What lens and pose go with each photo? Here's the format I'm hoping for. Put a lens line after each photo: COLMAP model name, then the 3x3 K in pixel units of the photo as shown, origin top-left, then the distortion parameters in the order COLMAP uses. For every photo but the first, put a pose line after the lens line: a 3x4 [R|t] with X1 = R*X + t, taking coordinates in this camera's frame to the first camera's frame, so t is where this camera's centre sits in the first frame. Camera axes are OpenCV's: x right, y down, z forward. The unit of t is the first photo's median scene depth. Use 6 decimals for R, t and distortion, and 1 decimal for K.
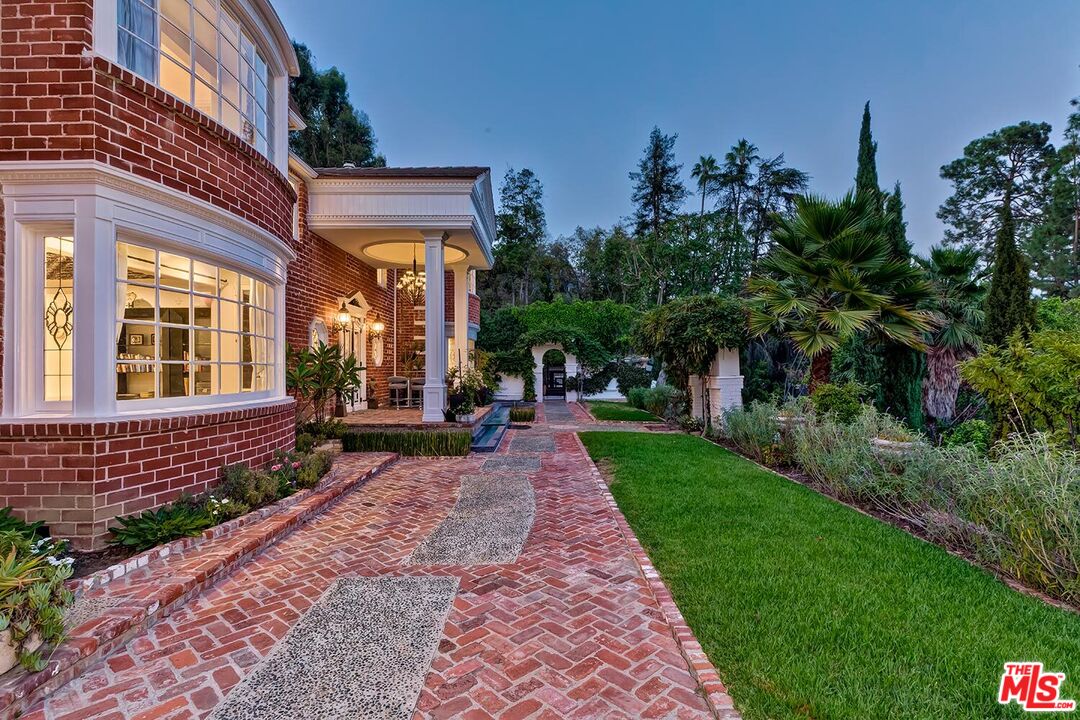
lens RADIAL K [[503.7, 0, 532.3], [0, 503.7, 362.1], [0, 0, 1]] dist [-0.006514, 0.002300]
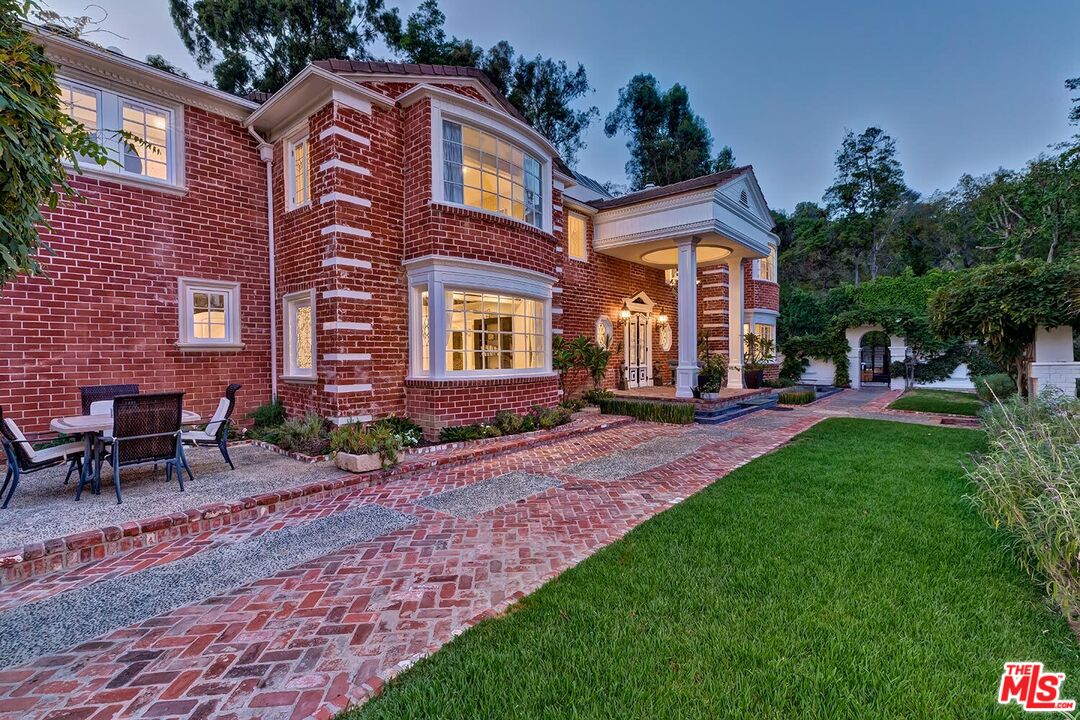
lens RADIAL K [[466.5, 0, 540.8], [0, 466.5, 359.2], [0, 0, 1]] dist [0.004869, -0.000004]
pose [[0.769794, 0.006396, -0.638260, 0.322399], [0.011477, 0.999649, 0.023859, -0.004619], [0.638189, -0.025692, 0.769451, -0.094998]]
